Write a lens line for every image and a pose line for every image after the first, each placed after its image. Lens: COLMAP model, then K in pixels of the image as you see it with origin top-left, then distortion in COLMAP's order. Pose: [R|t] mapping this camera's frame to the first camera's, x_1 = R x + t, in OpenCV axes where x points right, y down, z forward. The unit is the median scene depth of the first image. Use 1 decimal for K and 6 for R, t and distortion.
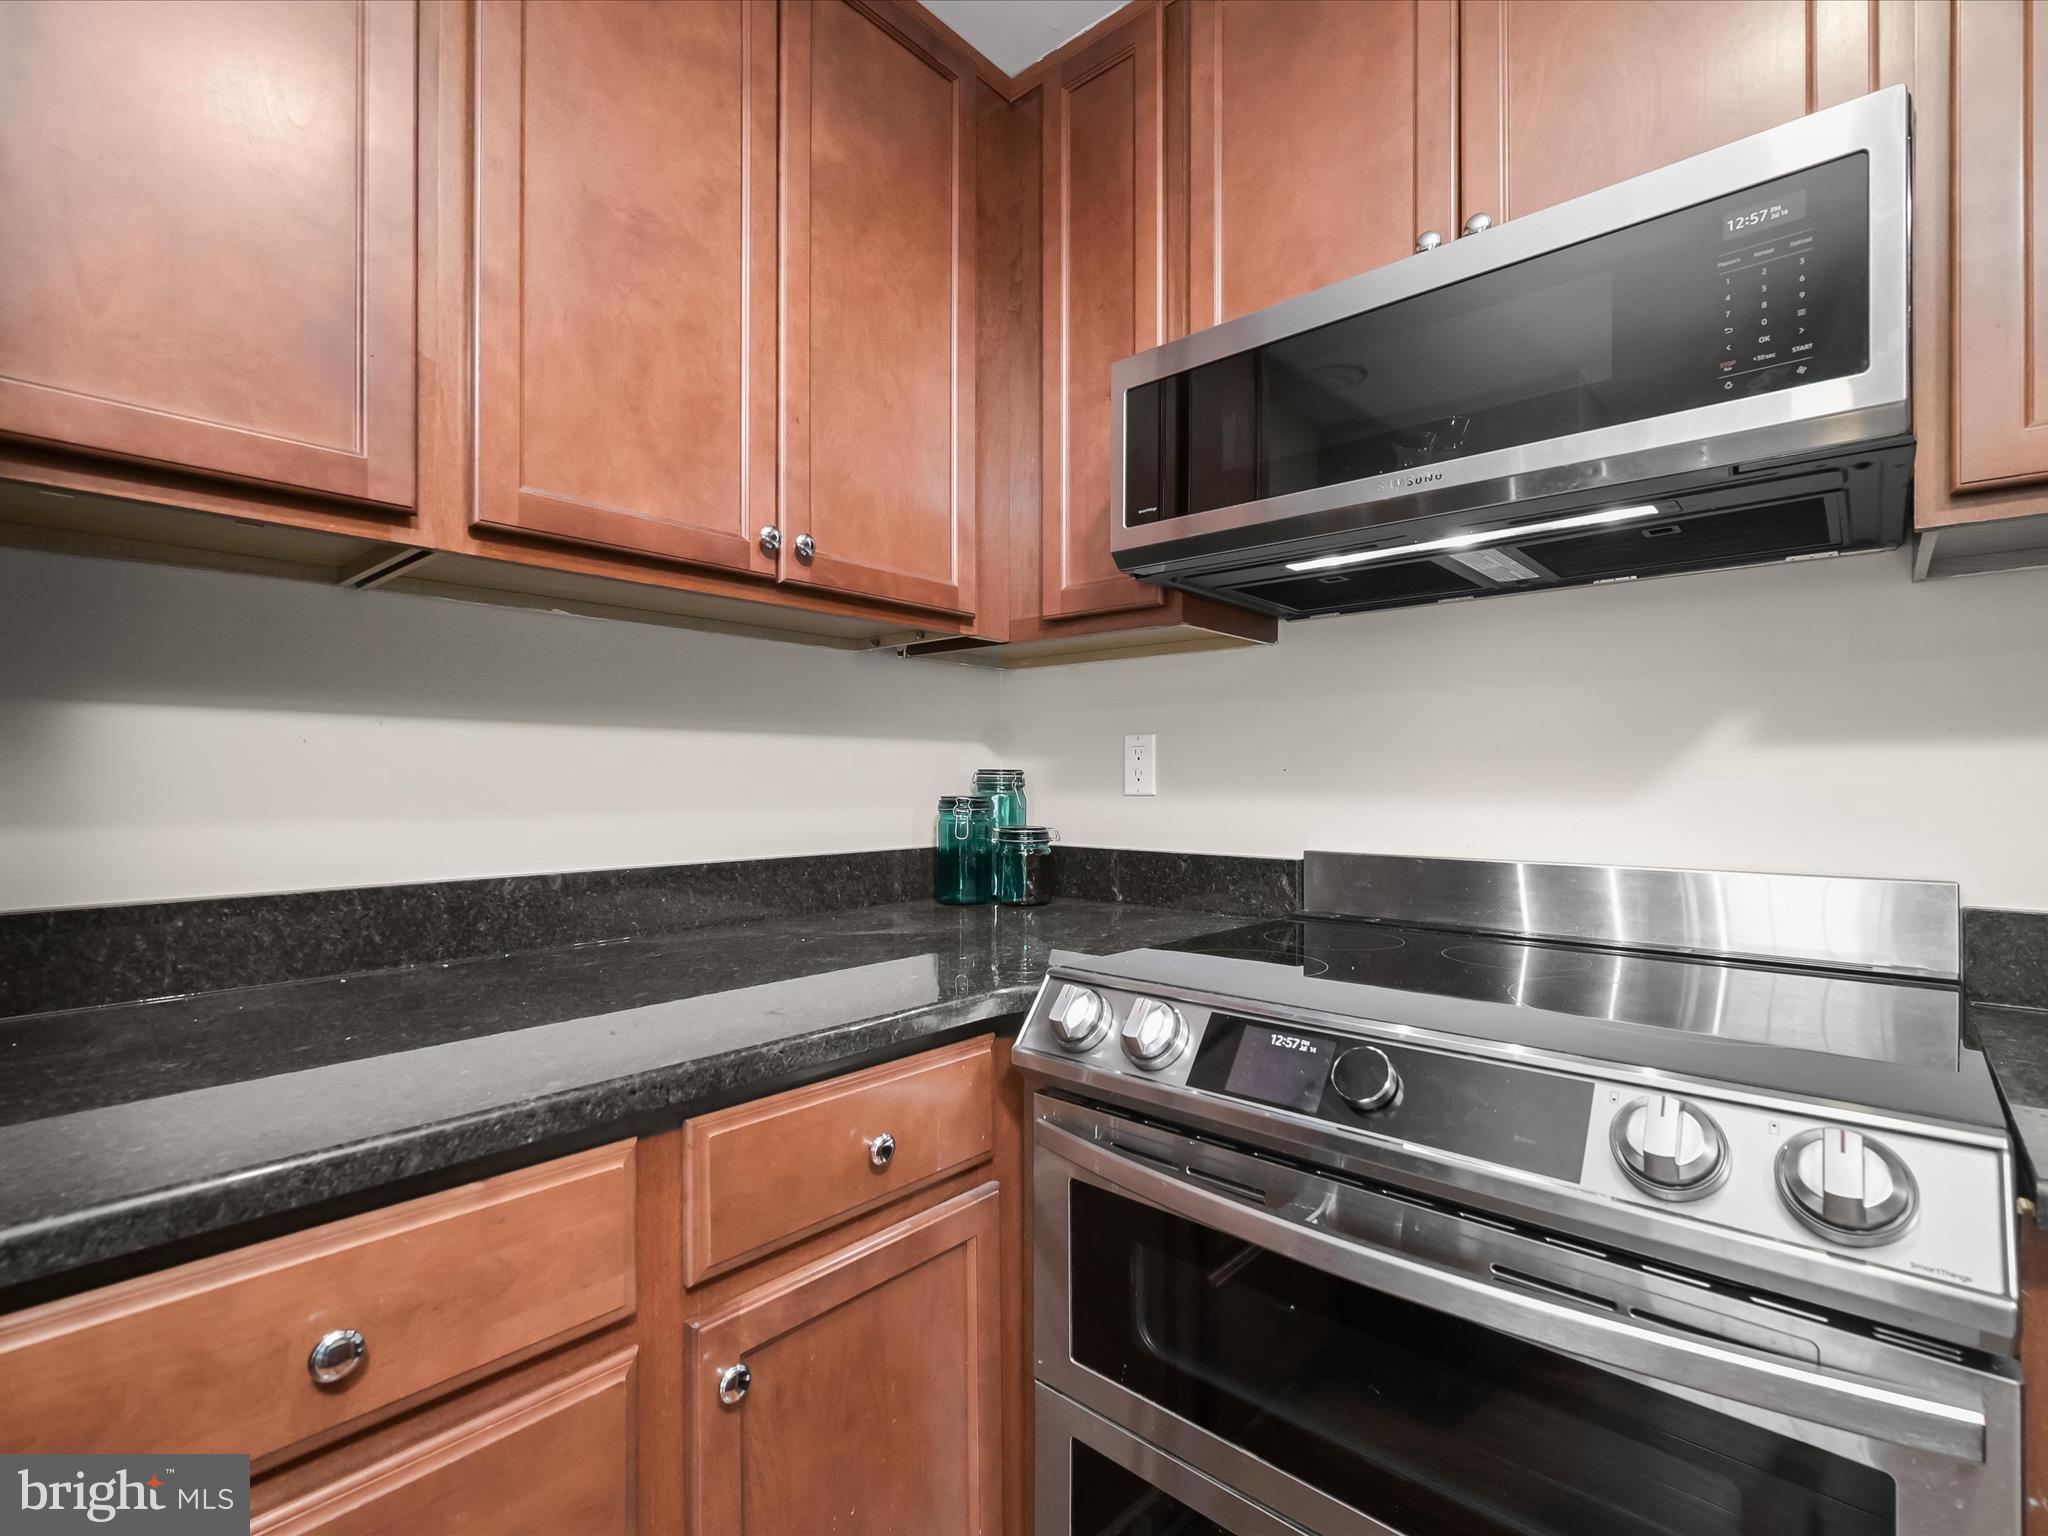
lens RADIAL K [[1057.8, 0, 994.5], [0, 1057.8, 769.2], [0, 0, 1]] dist [0.000922, 0.000806]
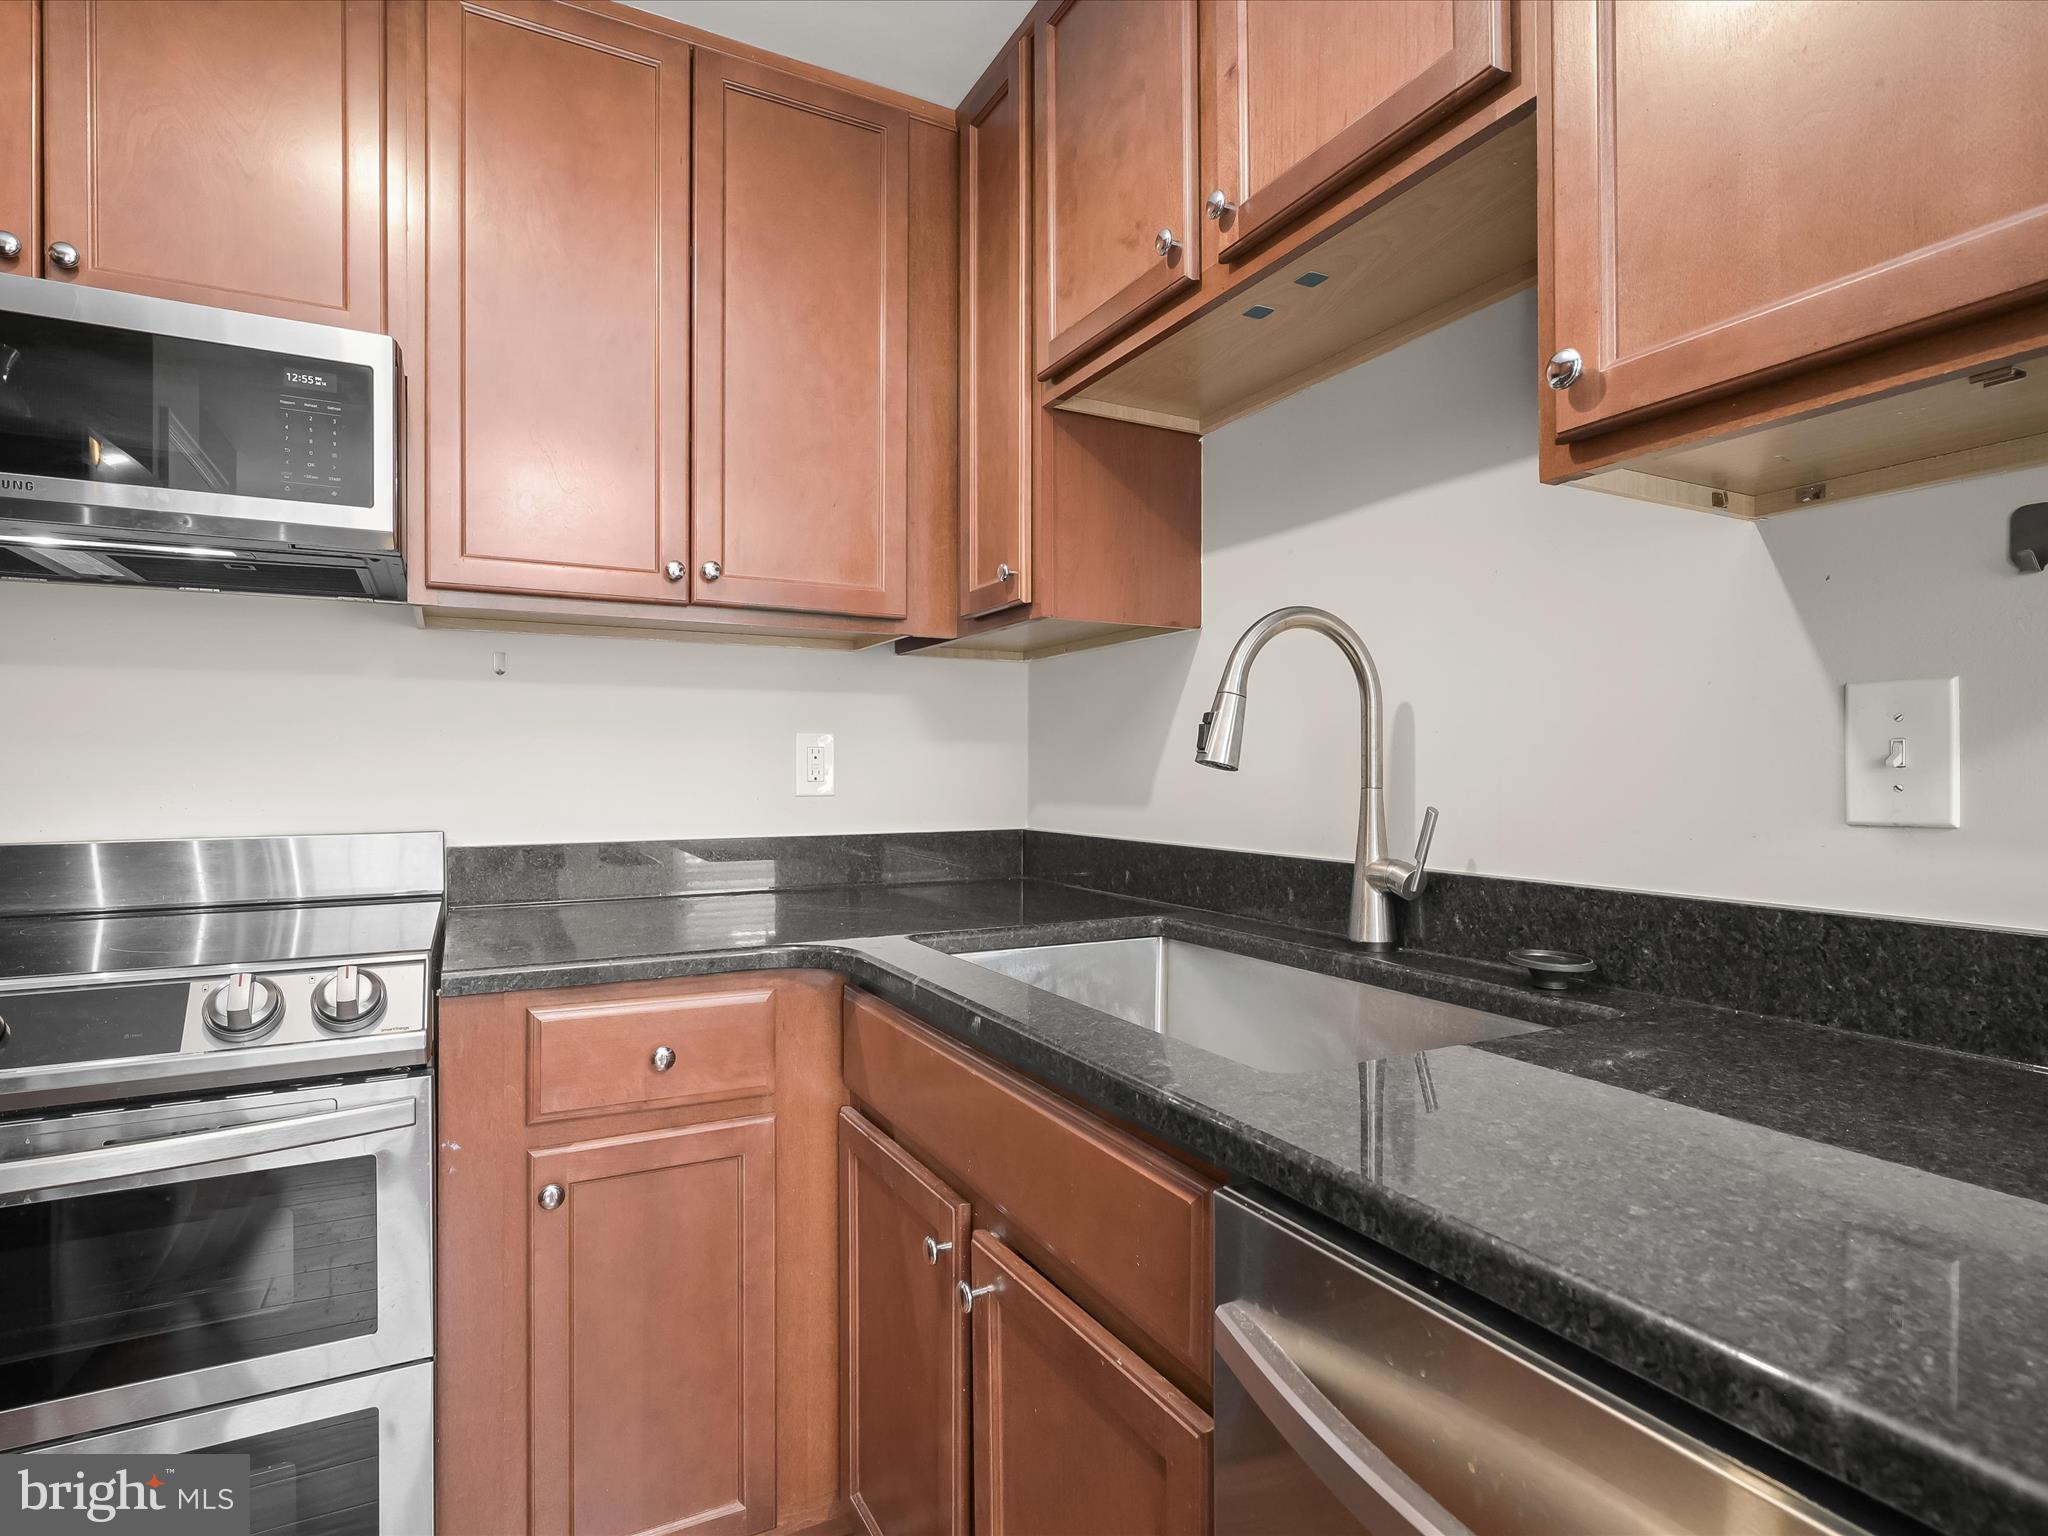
lens RADIAL K [[1057.8, 0, 994.5], [0, 1057.8, 769.2], [0, 0, 1]] dist [0.000922, 0.000806]
pose [[0.375913, -0.008249, 0.926618, -0.202574], [-0.013721, 0.999801, 0.014467, -0.011604], [-0.926554, -0.018153, 0.375725, -0.312861]]
